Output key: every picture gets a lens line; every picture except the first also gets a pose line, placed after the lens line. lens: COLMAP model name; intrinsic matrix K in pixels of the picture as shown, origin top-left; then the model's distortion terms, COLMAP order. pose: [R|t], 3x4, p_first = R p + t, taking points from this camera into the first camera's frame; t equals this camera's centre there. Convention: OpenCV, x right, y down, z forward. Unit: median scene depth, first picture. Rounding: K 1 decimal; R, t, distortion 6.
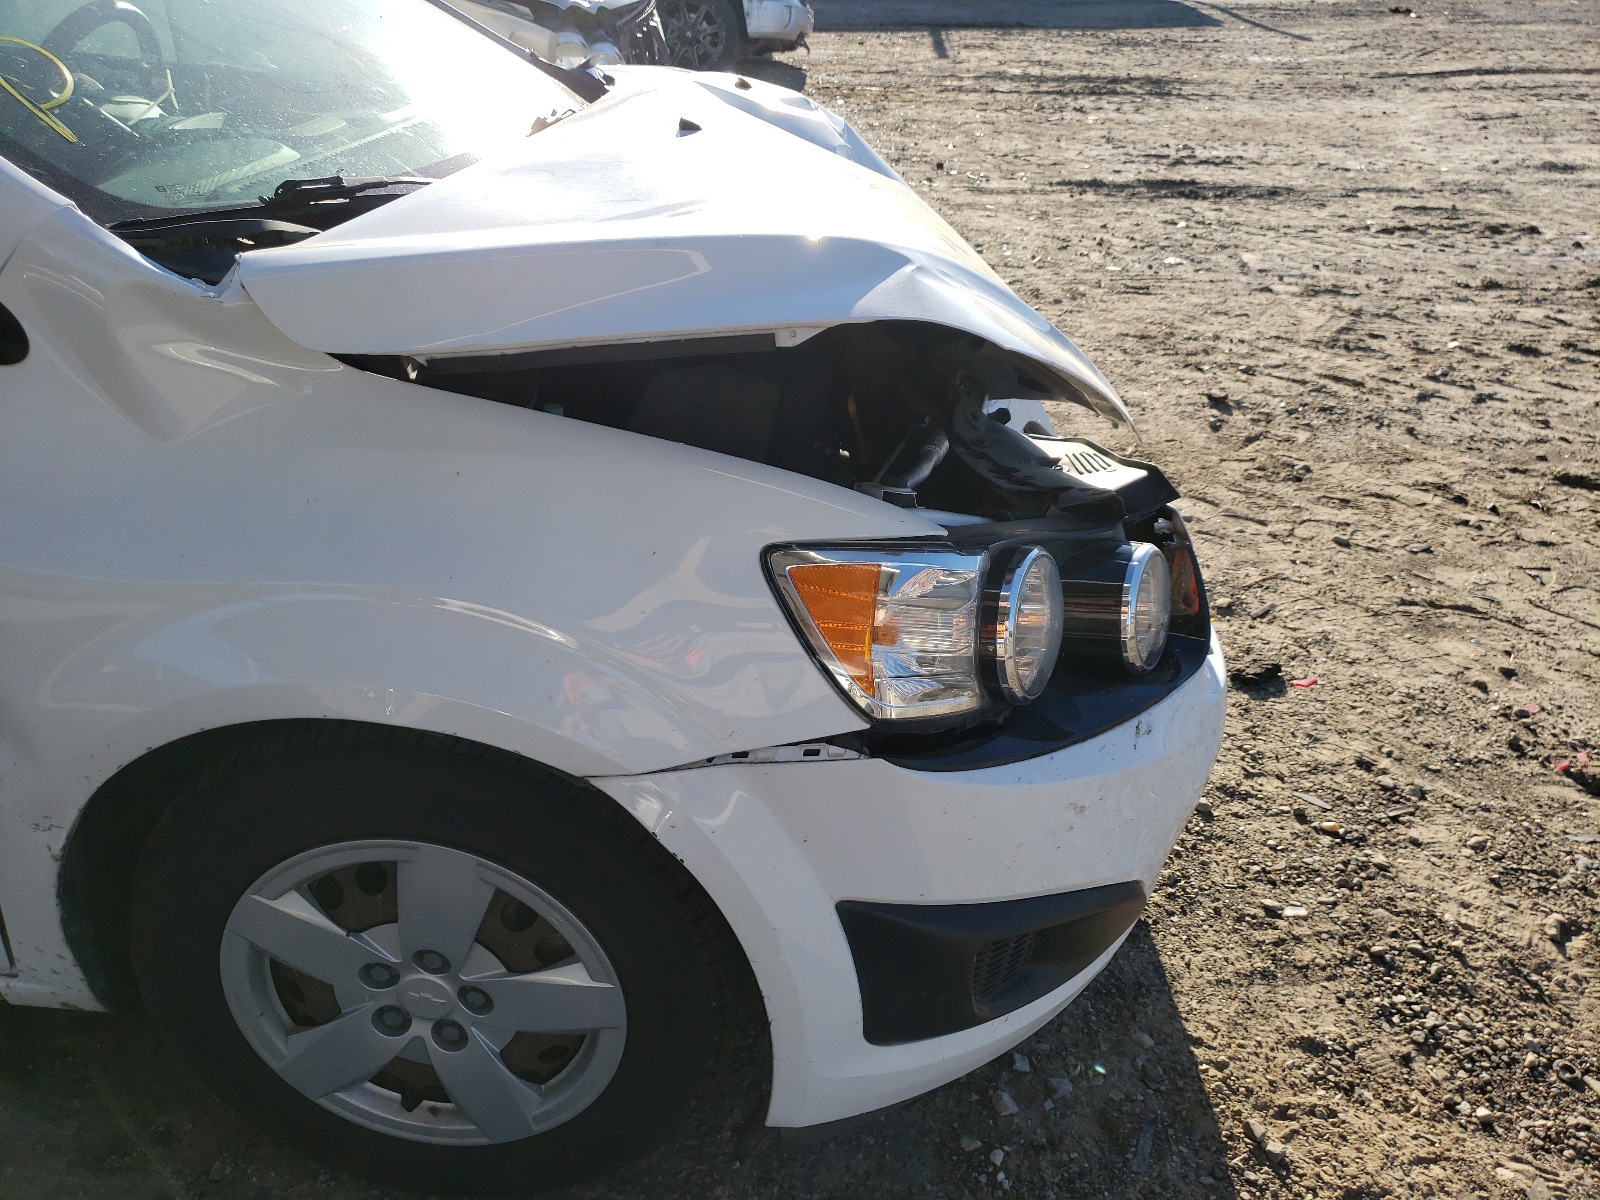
lens RADIAL K [[1231.6, 0, 800.0], [0, 1231.6, 600.0], [0, 0, 1]] dist [0.003841, -0.000400]
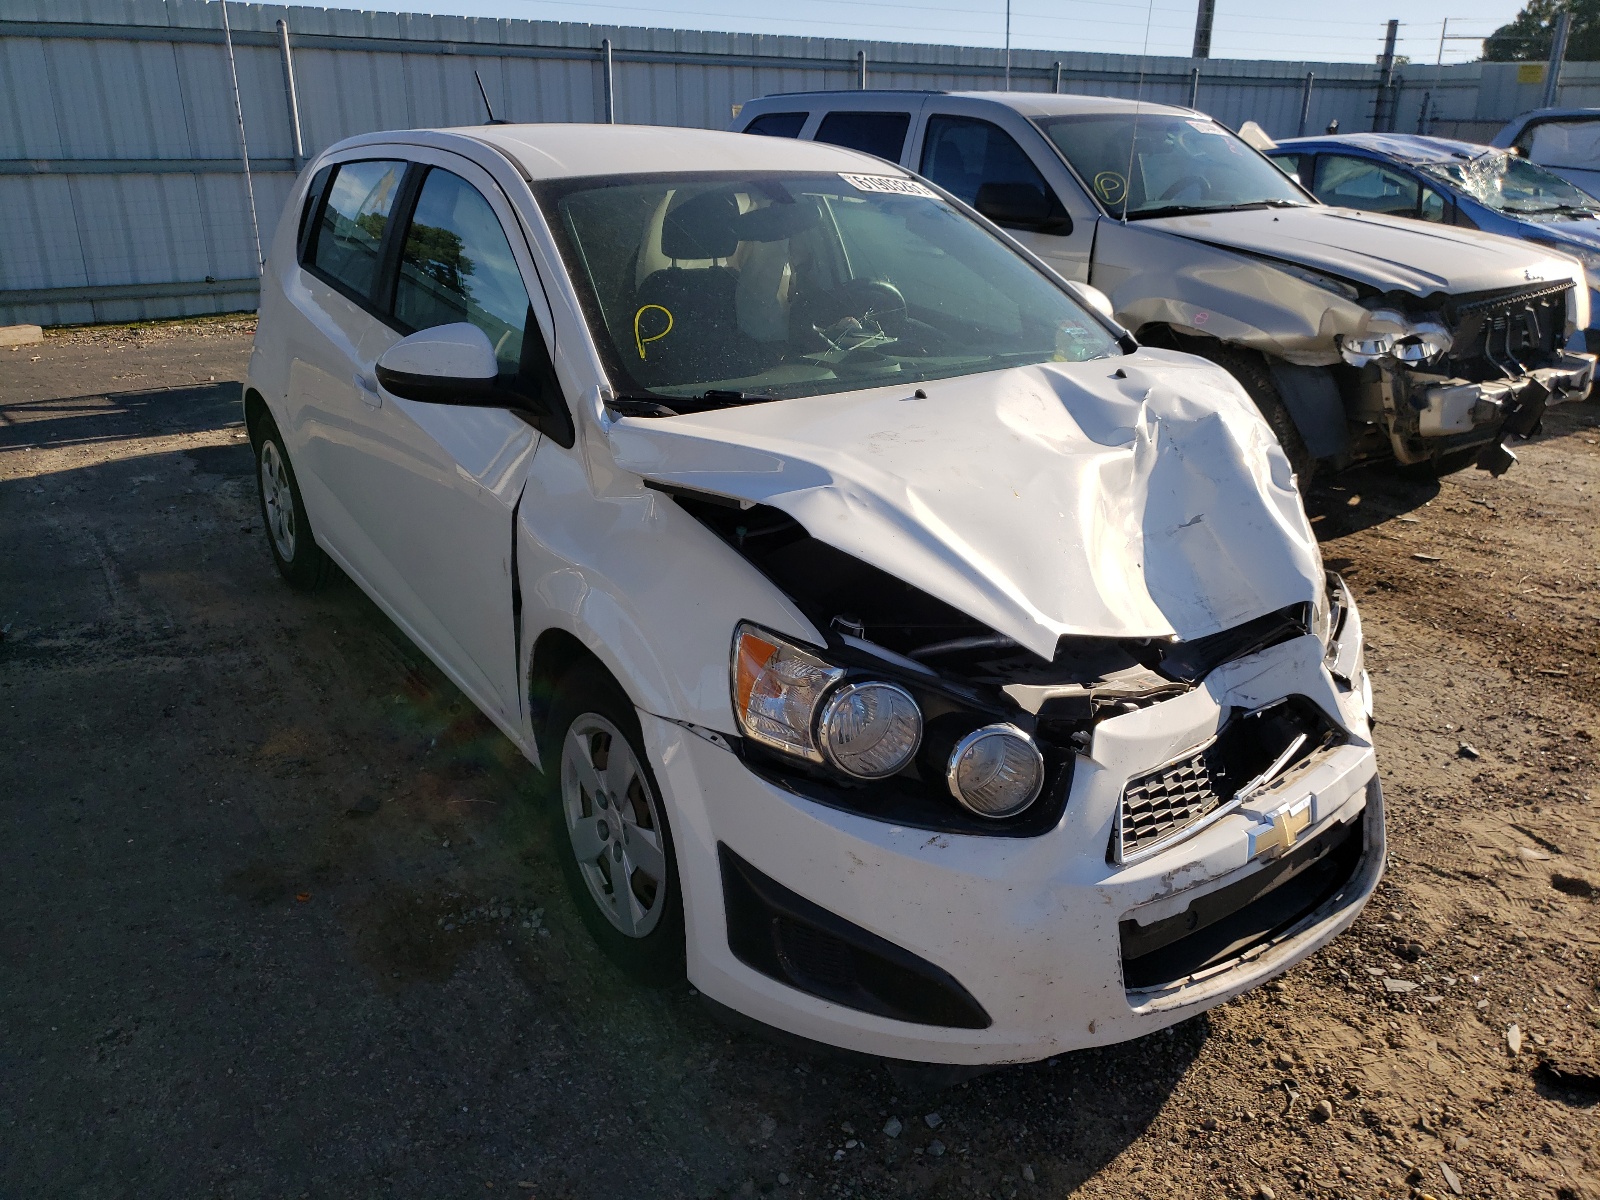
lens RADIAL K [[1231.6, 0, 800.0], [0, 1231.6, 600.0], [0, 0, 1]] dist [0.003841, -0.000400]
pose [[0.632878, 0.271040, -0.725261, 1.079240], [-0.382585, 0.923850, 0.011403, -0.101570], [0.673123, 0.270258, 0.688380, -0.137233]]
